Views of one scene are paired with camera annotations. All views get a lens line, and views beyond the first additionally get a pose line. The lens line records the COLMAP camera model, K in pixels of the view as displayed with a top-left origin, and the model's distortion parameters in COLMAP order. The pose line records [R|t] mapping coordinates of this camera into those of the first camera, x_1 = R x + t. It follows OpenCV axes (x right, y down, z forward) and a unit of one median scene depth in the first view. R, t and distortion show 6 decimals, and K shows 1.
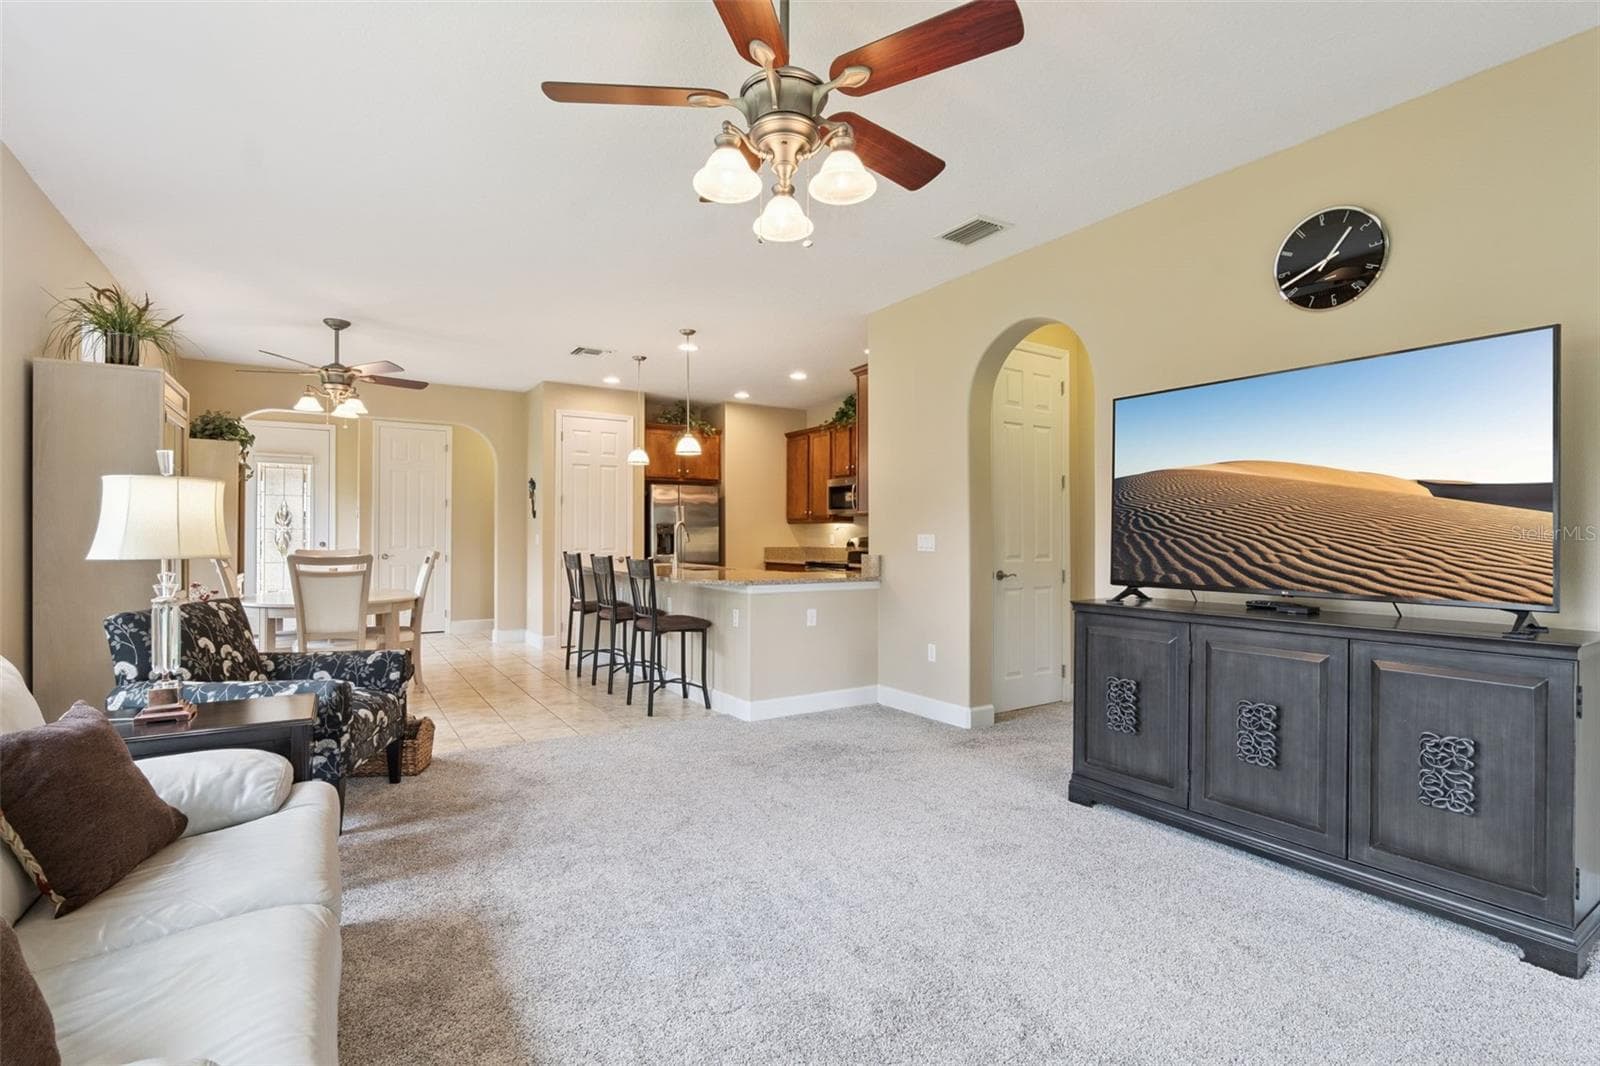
lens RADIAL K [[746.3, 0, 799.2], [0, 746.3, 534.0], [0, 0, 1]] dist [-0.024235, 0.006814]
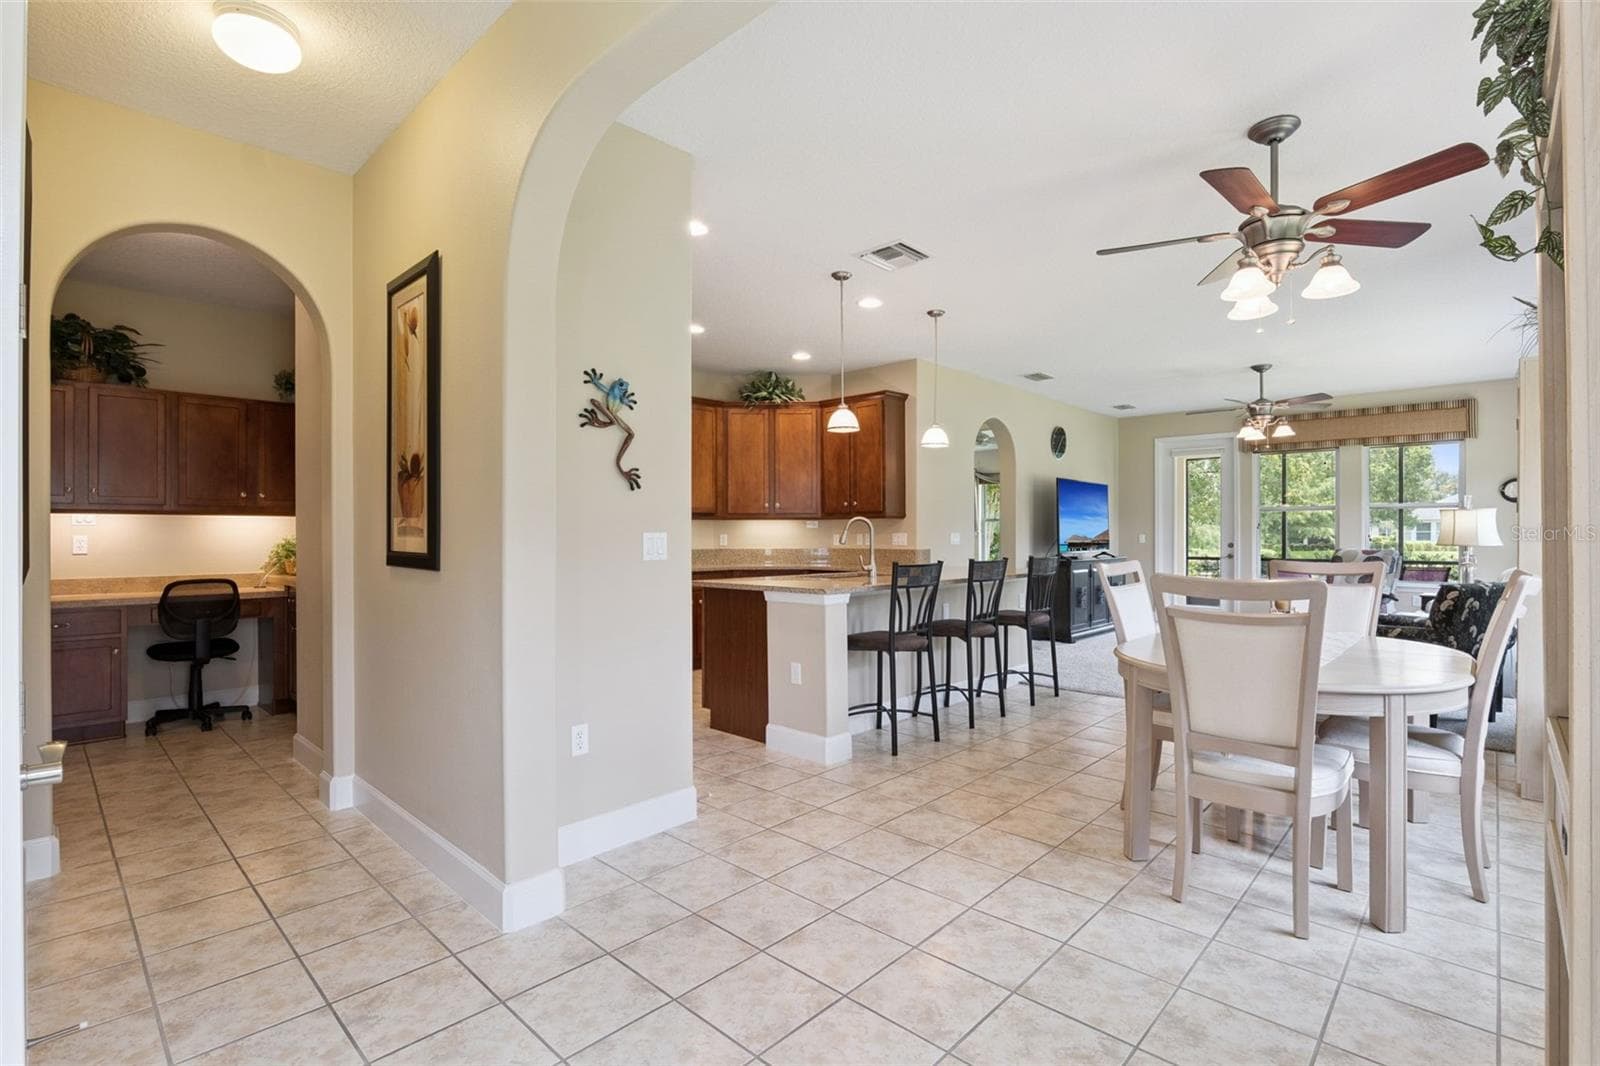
lens RADIAL K [[746.3, 0, 801.6], [0, 746.3, 531.7], [0, 0, 1]] dist [-0.024235, 0.006814]
pose [[-0.239699, -0.000059, 0.970847, -0.704109], [-0.000935, 1.000000, -0.000170, -0.001270], [-0.970847, -0.000948, -0.239699, 0.970172]]
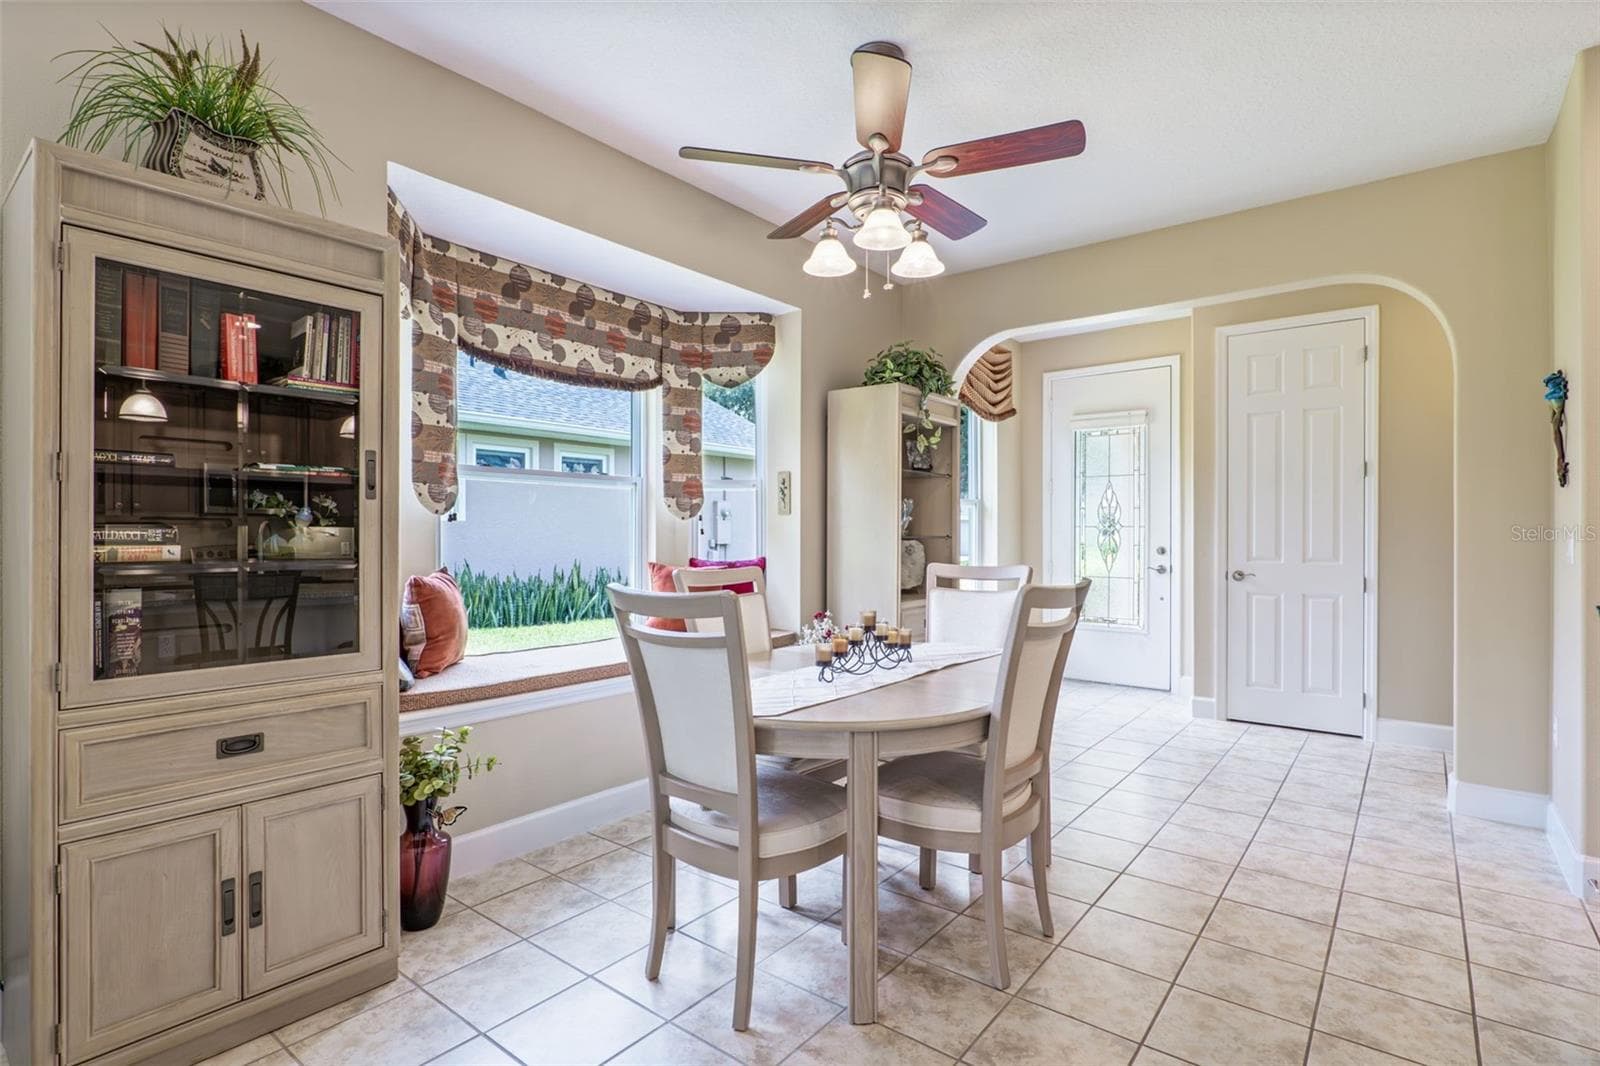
lens RADIAL K [[784.8, 0, 803.4], [0, 784.8, 536.5], [0, 0, 1]] dist [-0.007346, 0.001225]
pose [[0.329373, 0.001707, -0.944198, -0.131211], [0.002416, 0.999994, 0.002651, -0.000523], [0.944197, -0.003154, 0.329367, 0.537431]]
